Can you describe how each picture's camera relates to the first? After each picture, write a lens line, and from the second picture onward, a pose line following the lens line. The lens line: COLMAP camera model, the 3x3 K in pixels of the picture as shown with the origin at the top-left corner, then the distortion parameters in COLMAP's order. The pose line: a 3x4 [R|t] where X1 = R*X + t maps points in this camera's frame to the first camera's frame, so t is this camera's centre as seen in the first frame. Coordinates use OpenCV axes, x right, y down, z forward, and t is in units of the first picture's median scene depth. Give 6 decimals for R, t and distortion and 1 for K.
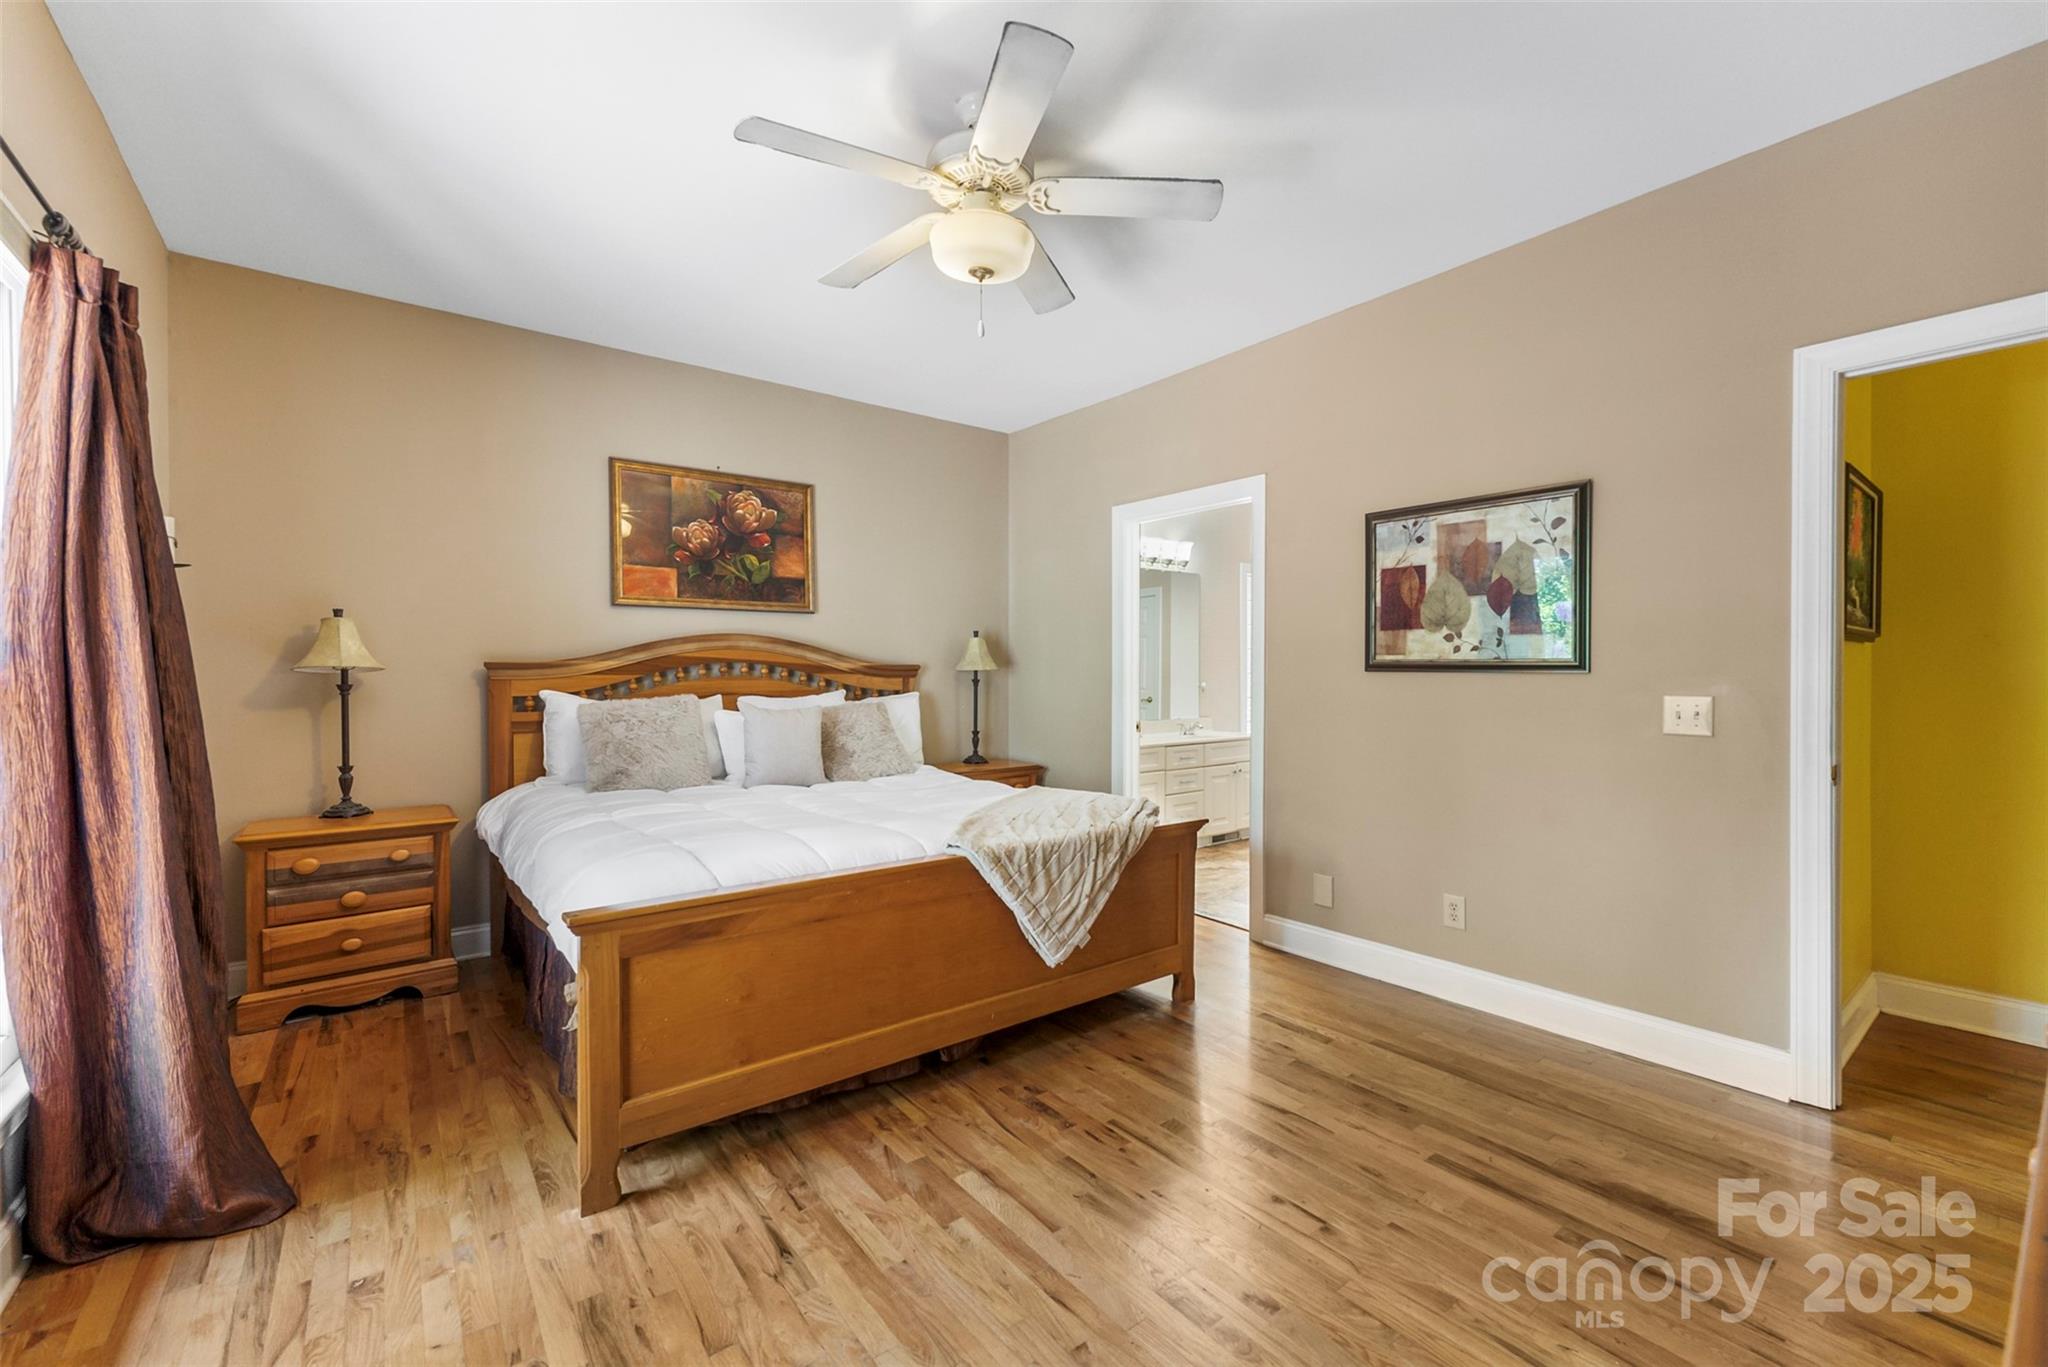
lens RADIAL K [[832.9, 0, 1023.9], [0, 832.9, 679.8], [0, 0, 1]] dist [0.000929, 0.000328]
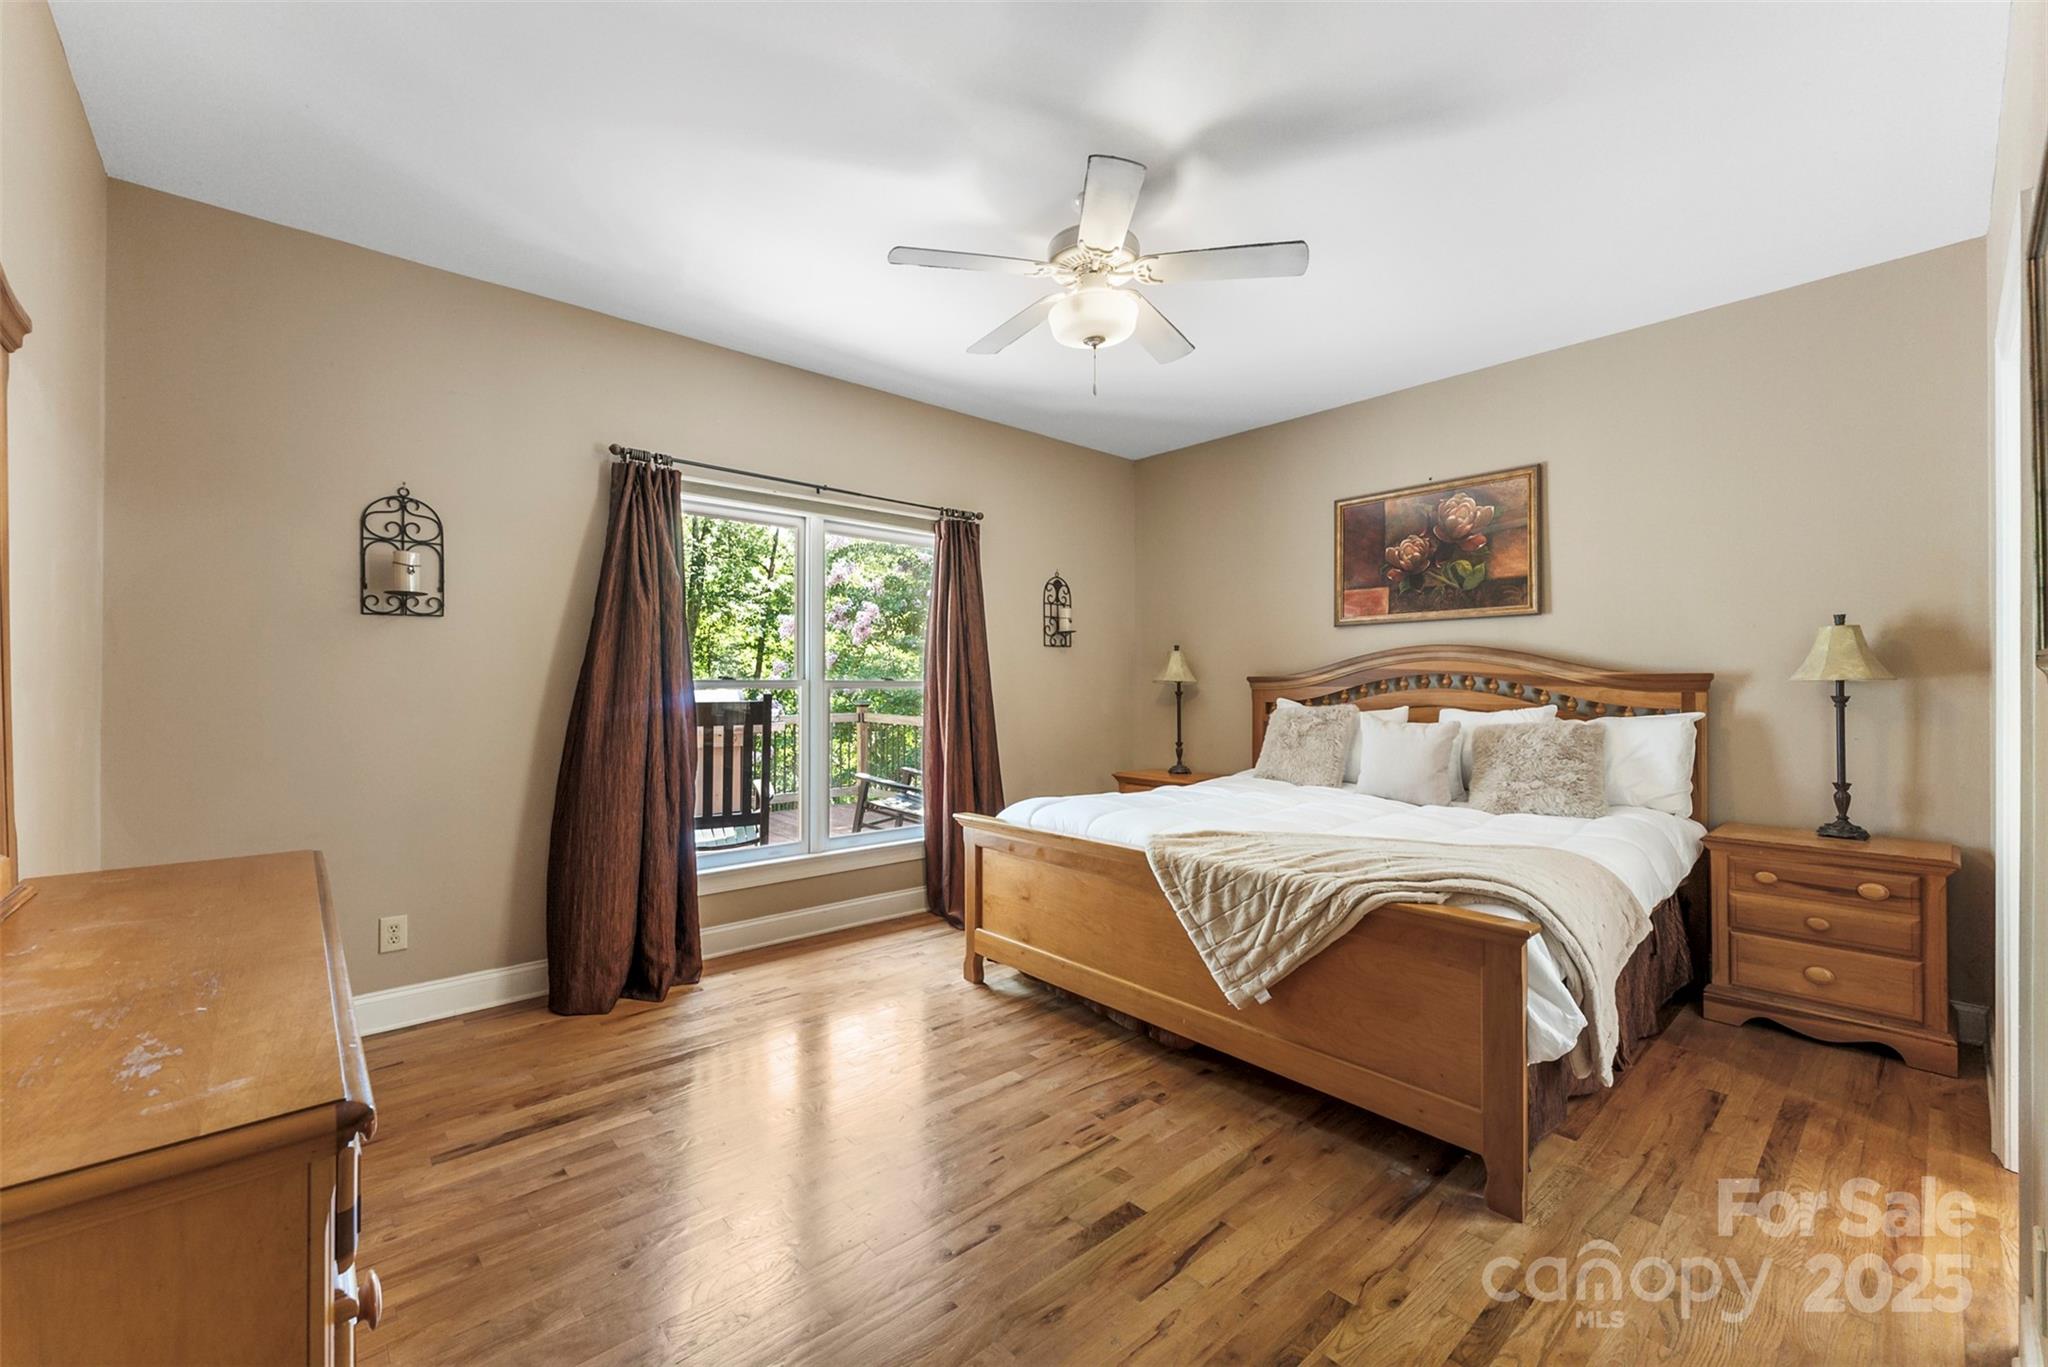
lens RADIAL K [[832.9, 0, 1024.4], [0, 832.9, 684.9], [0, 0, 1]] dist [0.000929, 0.000328]
pose [[0.064001, 0.001802, -0.997948, 0.888966], [-0.005871, 0.999982, 0.001429, -0.009866], [0.997933, 0.005768, 0.064010, 0.673408]]
